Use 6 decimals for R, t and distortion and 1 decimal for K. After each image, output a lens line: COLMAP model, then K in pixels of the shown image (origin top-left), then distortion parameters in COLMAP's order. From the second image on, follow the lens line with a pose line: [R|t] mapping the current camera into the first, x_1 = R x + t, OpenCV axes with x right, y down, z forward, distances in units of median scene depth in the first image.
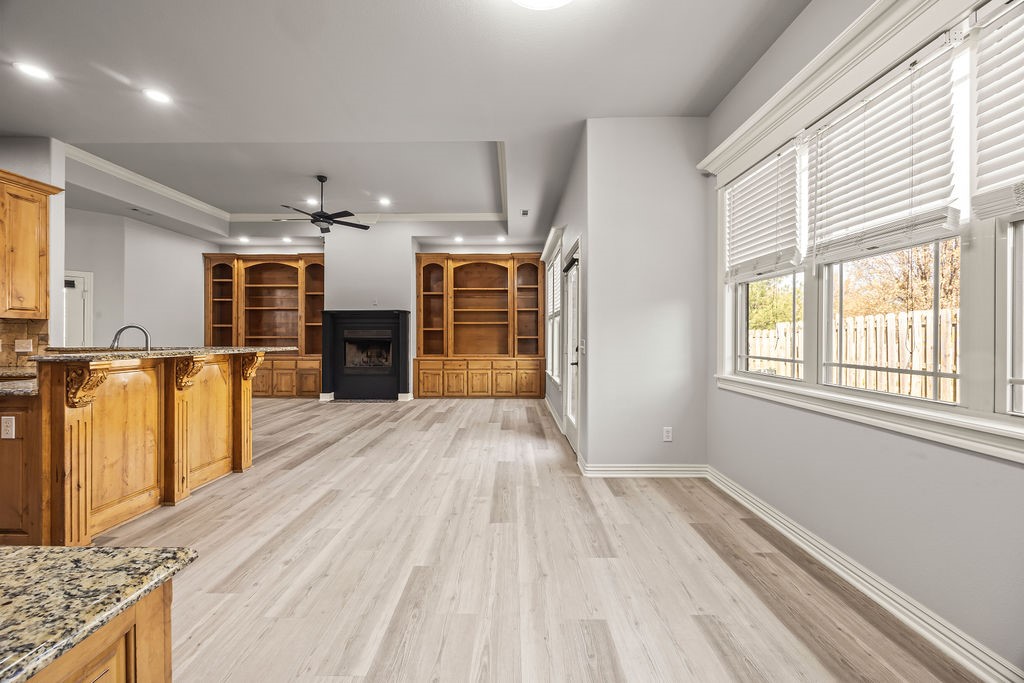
lens RADIAL K [[389.5, 0, 509.3], [0, 389.5, 337.4], [0, 0, 1]] dist [-0.003069, 0.000255]
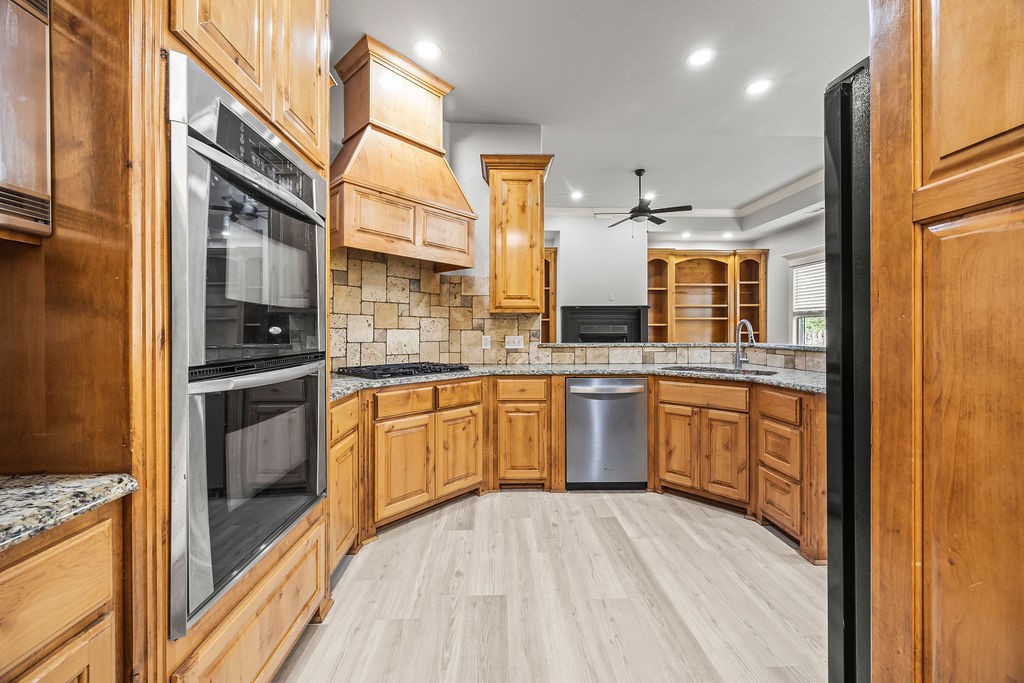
lens RADIAL K [[389.5, 0, 514.5], [0, 389.5, 332.9], [0, 0, 1]] dist [-0.003069, 0.000255]
pose [[0.998462, -0.000772, 0.055435, -0.637007], [0.000668, 0.999998, 0.001897, -0.001607], [-0.055436, -0.001857, 0.998460, 0.022127]]
